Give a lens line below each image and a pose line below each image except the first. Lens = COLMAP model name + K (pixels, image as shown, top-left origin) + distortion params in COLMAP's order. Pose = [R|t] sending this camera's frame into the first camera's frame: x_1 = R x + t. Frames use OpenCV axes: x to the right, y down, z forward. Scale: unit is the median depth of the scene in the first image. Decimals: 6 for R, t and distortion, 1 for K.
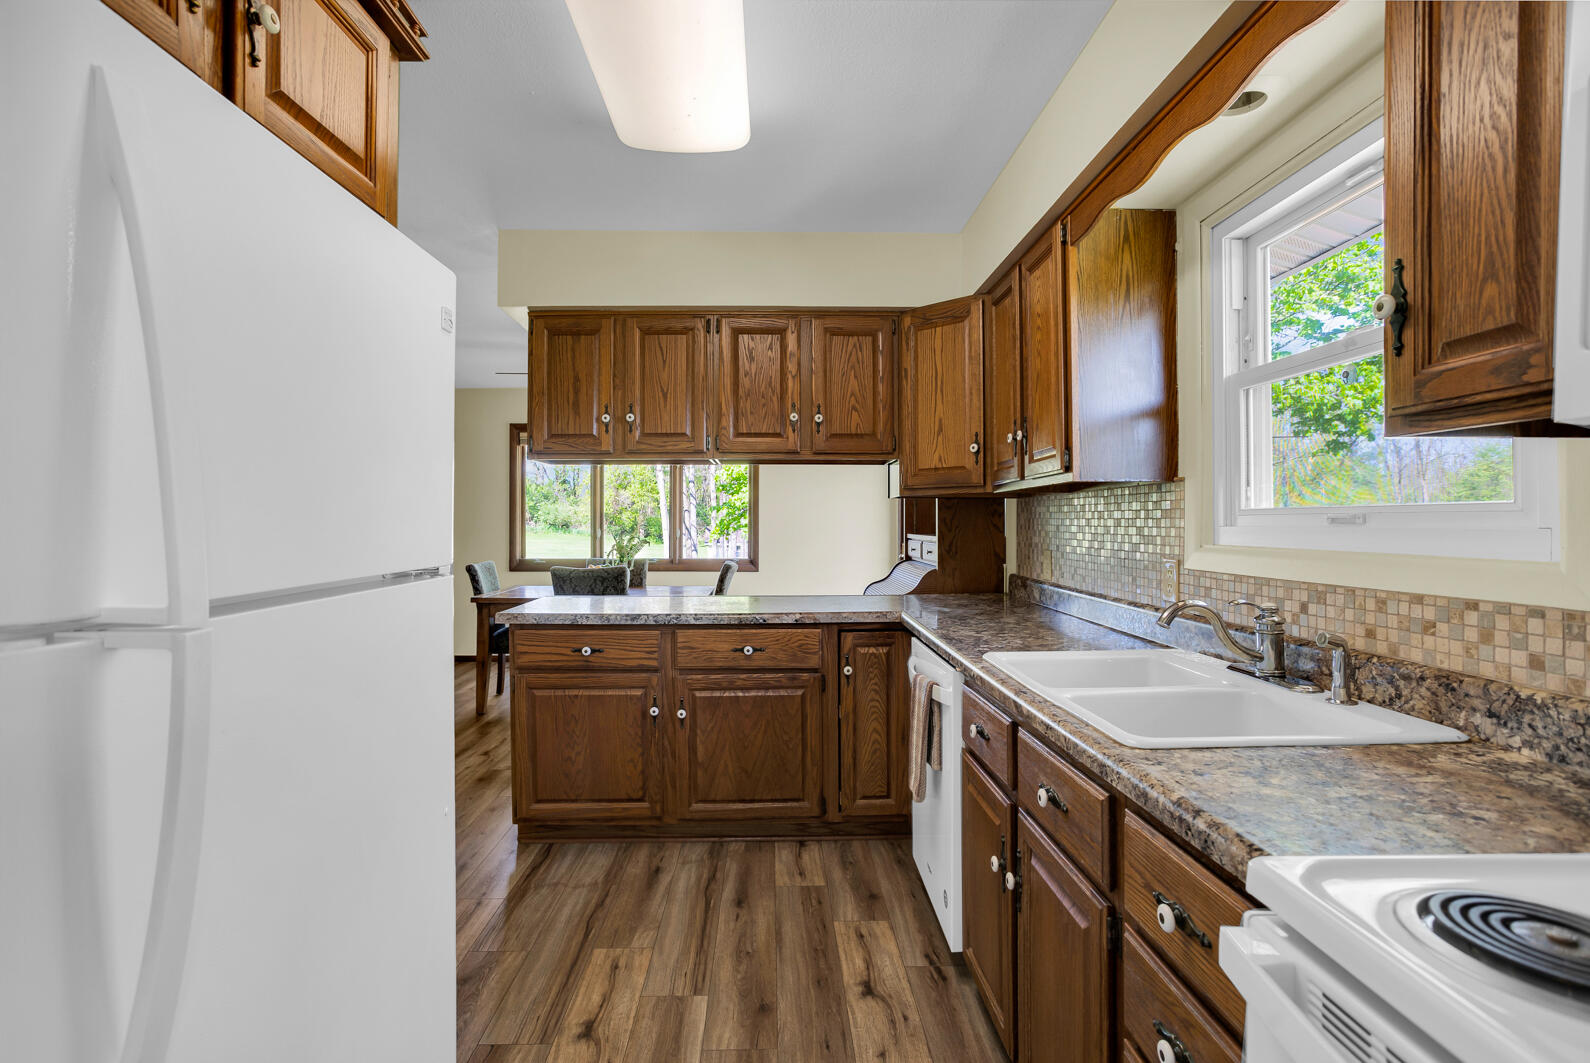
lens RADIAL K [[779.8, 0, 801.9], [0, 779.8, 519.7], [0, 0, 1]] dist [0.001131, 0.000682]
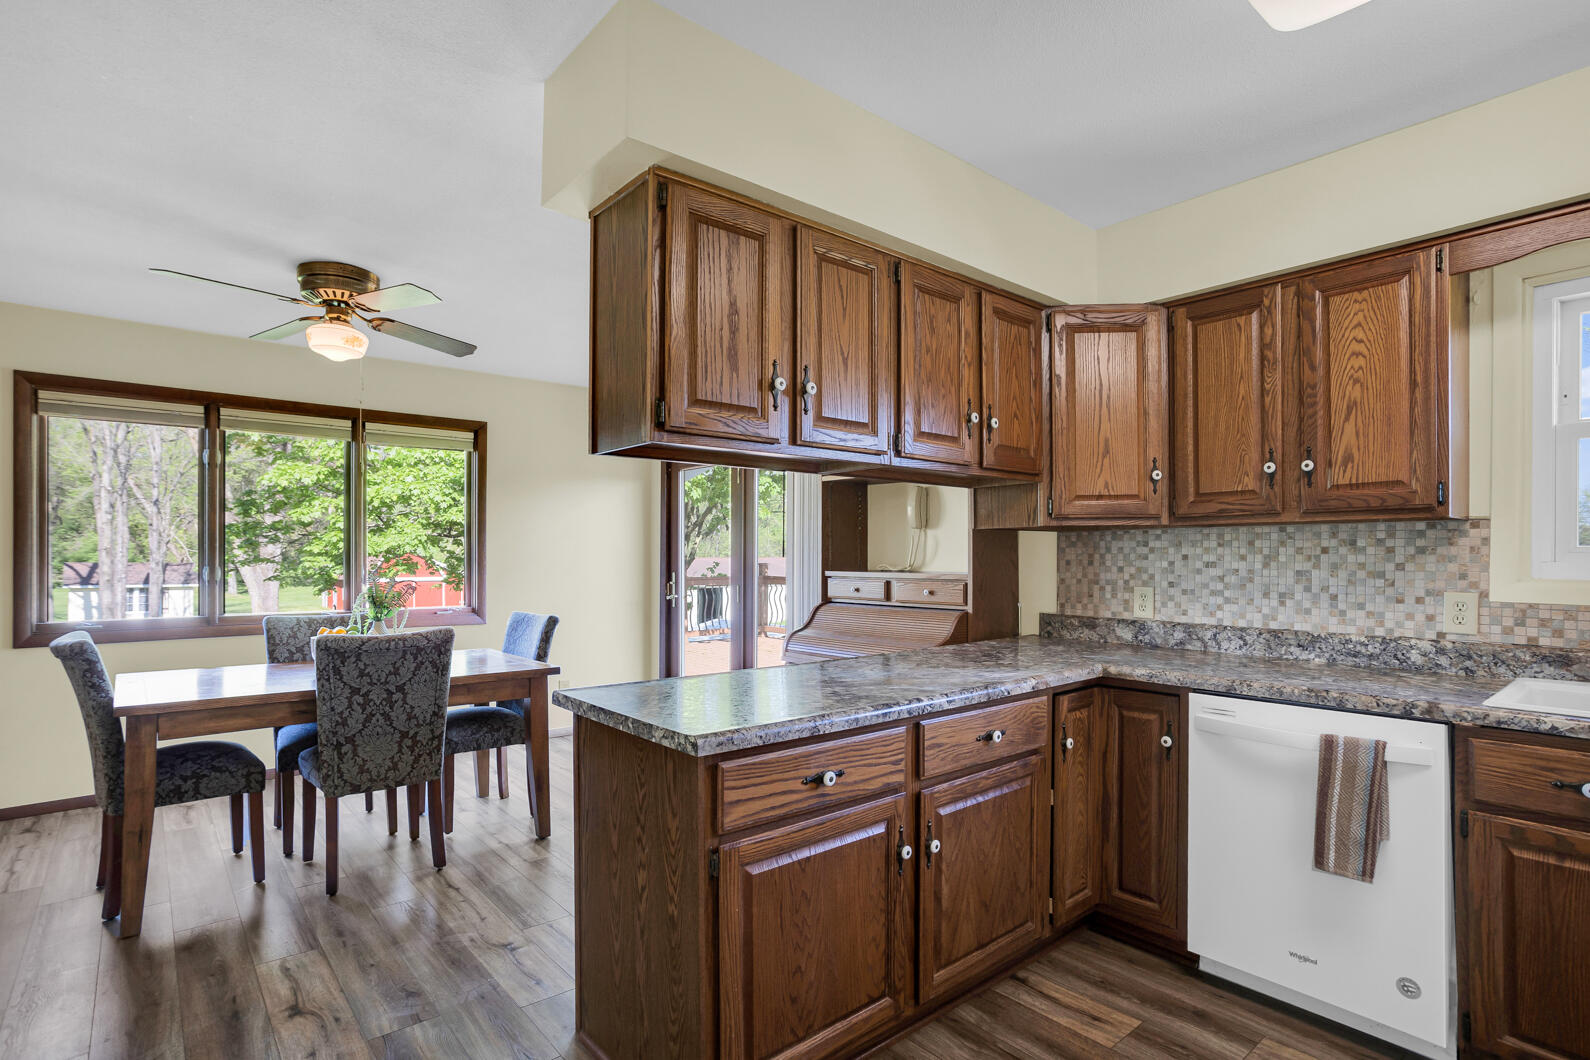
lens RADIAL K [[779.8, 0, 819.5], [0, 779.8, 563.1], [0, 0, 1]] dist [0.001131, 0.000682]
pose [[0.774862, -0.005151, 0.632109, -0.644240], [-0.002420, 0.999935, 0.011115, 0.000165], [-0.632125, -0.010142, 0.774800, 0.544355]]
